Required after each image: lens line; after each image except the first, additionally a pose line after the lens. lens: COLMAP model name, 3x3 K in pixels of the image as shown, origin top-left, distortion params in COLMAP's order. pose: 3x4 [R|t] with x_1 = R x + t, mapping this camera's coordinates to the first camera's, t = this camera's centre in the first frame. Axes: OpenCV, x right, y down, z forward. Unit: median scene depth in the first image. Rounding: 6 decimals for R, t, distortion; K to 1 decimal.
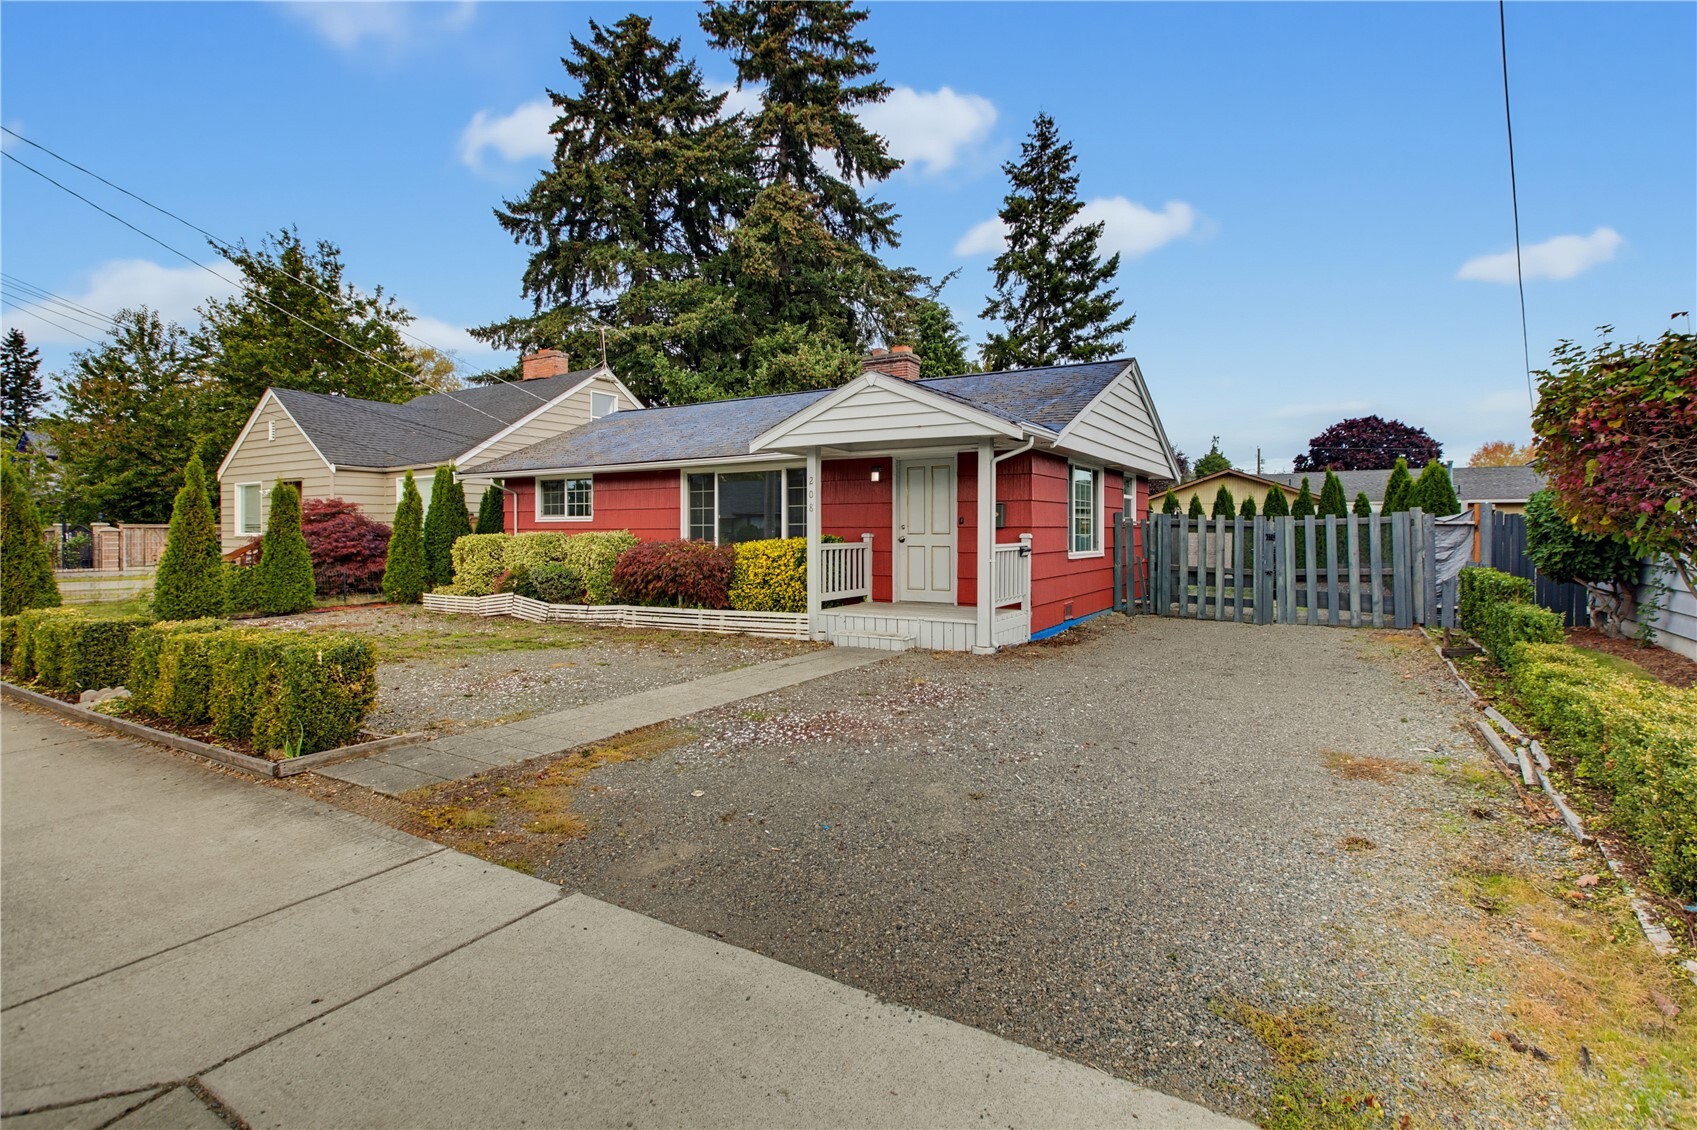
lens RADIAL K [[805.6, 0, 885.3], [0, 805.6, 542.0], [0, 0, 1]] dist [-0.014503, 0.000058]
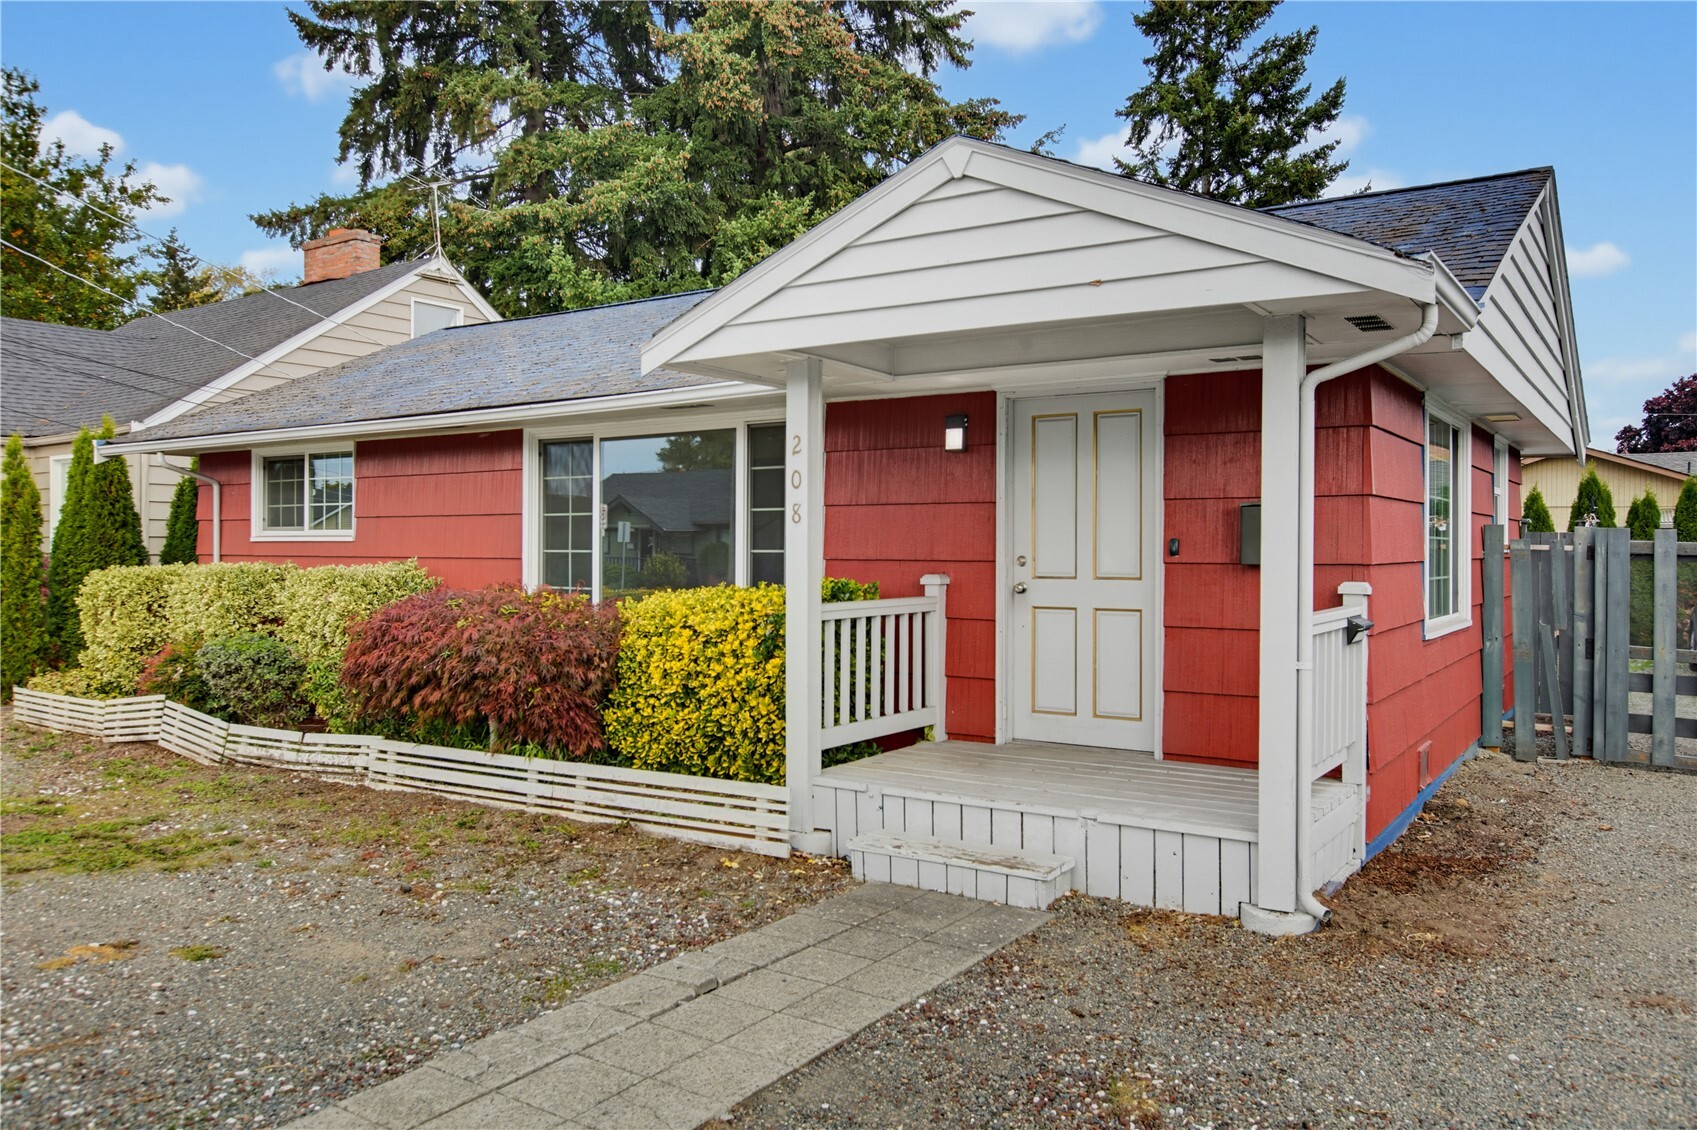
lens RADIAL K [[1231.0, 0, 854.5], [0, 1231.0, 556.2], [0, 0, 1]] dist [-0.007413, 0.000568]
pose [[0.997849, 0.003868, -0.065433, -0.007106], [-0.004358, 0.999963, -0.007356, -0.005110], [0.065402, 0.007625, 0.997830, 0.117670]]
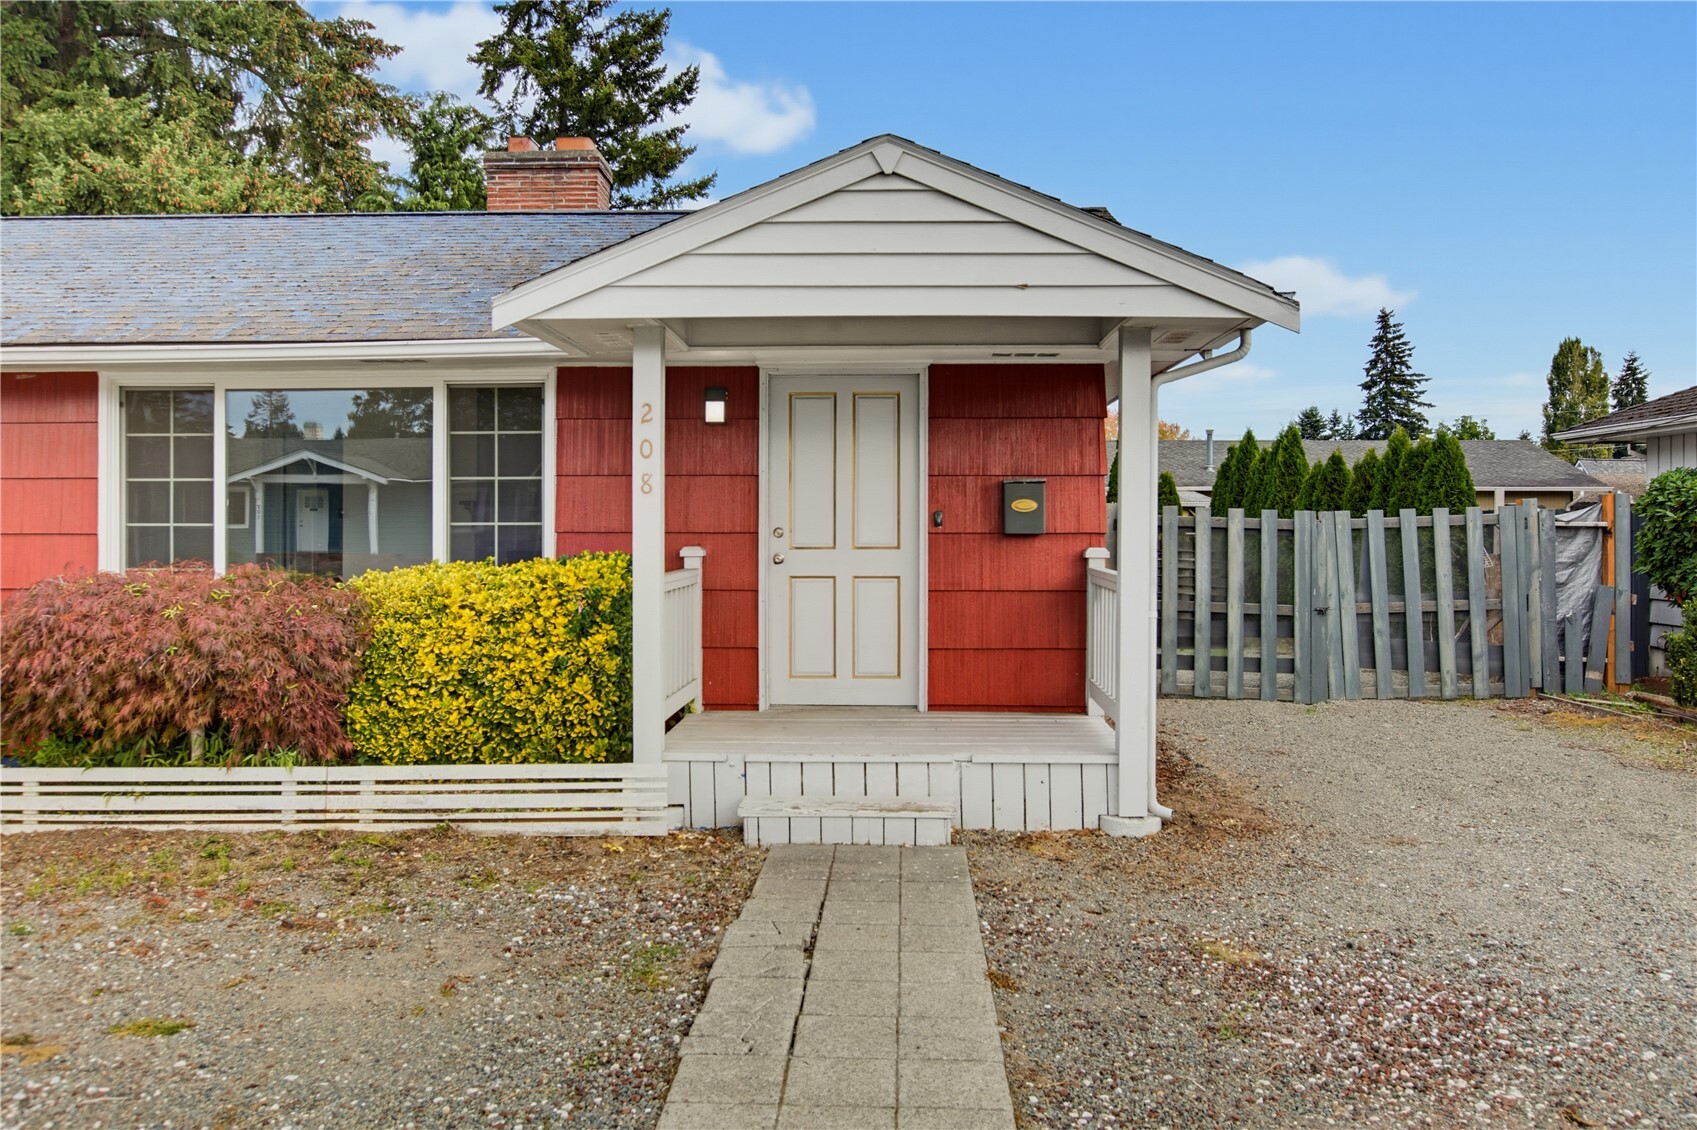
lens RADIAL K [[1304.9, 0, 845.9], [0, 1304.9, 534.2], [0, 0, 1]] dist [-0.004422, -0.000222]
pose [[0.886492, -0.001440, 0.462741, -0.086374], [0.004927, 0.999968, -0.006327, -0.004146], [-0.462717, 0.007889, 0.886471, 0.119034]]
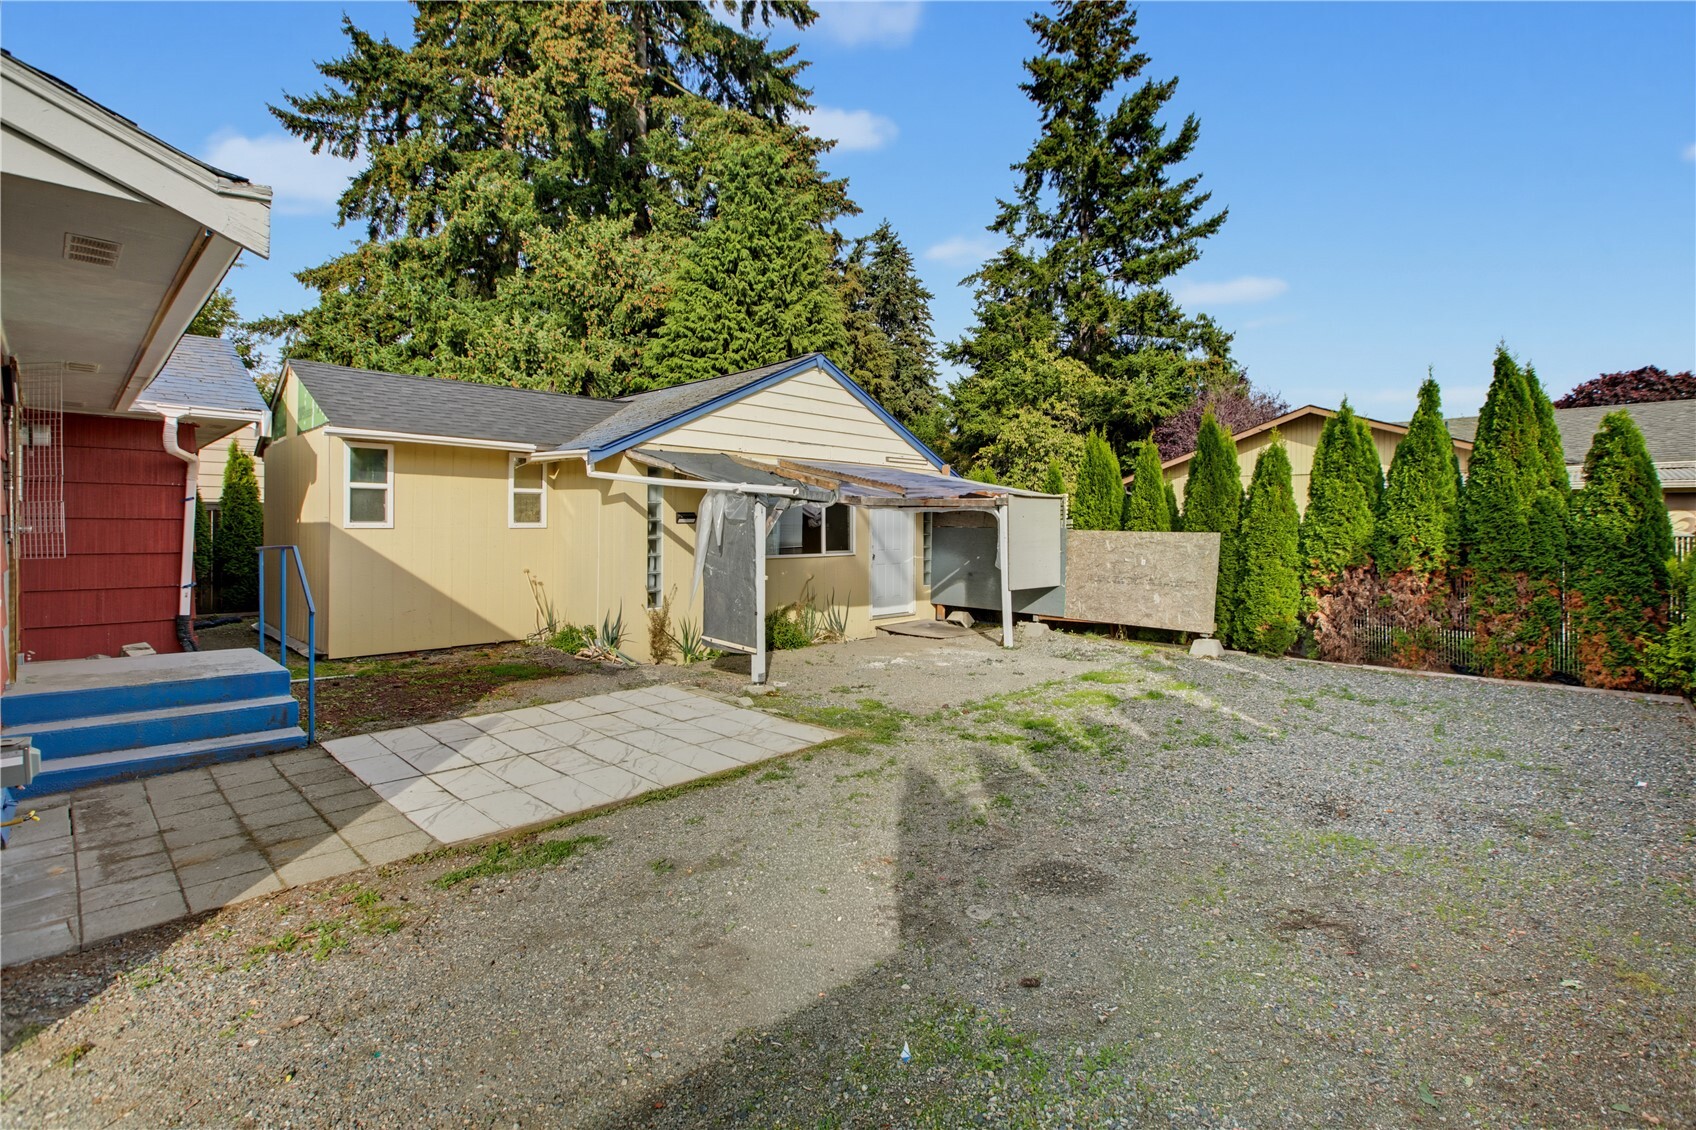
lens RADIAL K [[779.9, 0, 855.9], [0, 779.9, 527.2], [0, 0, 1]] dist [-0.006505, -0.000210]
pose [[0.968944, 0.006925, -0.247184, 0.248030], [-0.009012, 0.999933, -0.007315, -0.007036], [0.247117, 0.009315, 0.968941, 0.411872]]
